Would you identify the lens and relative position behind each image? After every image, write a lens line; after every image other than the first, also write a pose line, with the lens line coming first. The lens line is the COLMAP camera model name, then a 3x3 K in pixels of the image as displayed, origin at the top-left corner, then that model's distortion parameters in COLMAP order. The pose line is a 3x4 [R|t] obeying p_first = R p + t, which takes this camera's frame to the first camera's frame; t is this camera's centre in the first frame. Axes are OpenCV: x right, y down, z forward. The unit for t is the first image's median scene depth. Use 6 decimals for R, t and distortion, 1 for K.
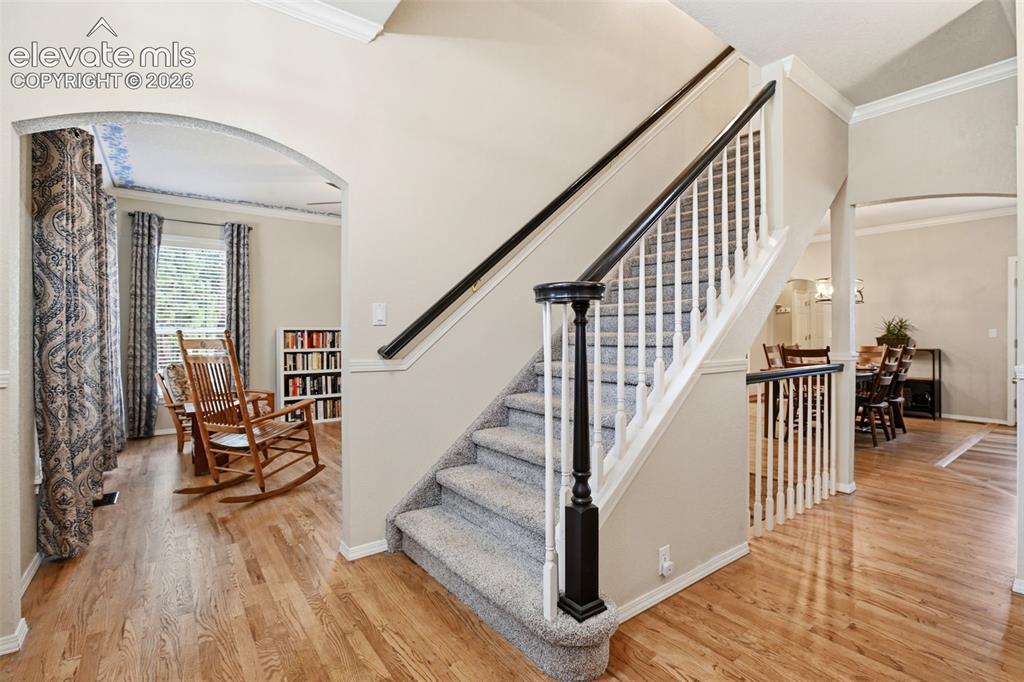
lens RADIAL K [[473.6, 0, 513.7], [0, 473.6, 337.1], [0, 0, 1]] dist [-0.004115, -0.000169]
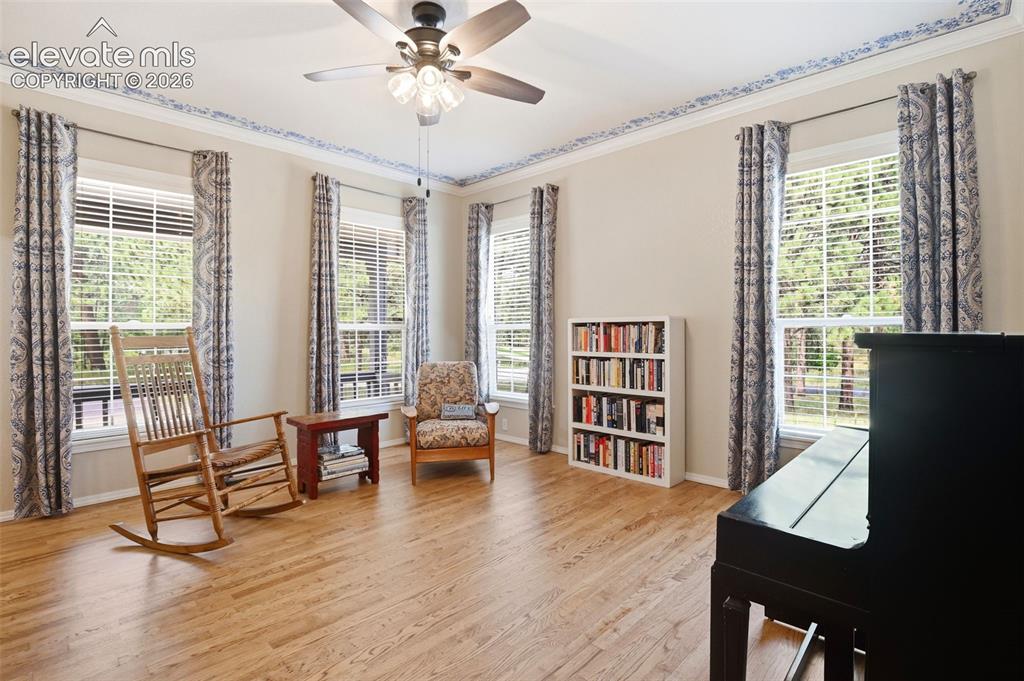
lens RADIAL K [[473.6, 0, 507.1], [0, 473.6, 337.6], [0, 0, 1]] dist [-0.004115, -0.000169]
pose [[0.156931, 0.009581, -0.987563, 0.163309], [-0.002906, 0.999953, 0.009240, -0.000281], [0.987605, 0.001419, 0.156952, 0.776769]]
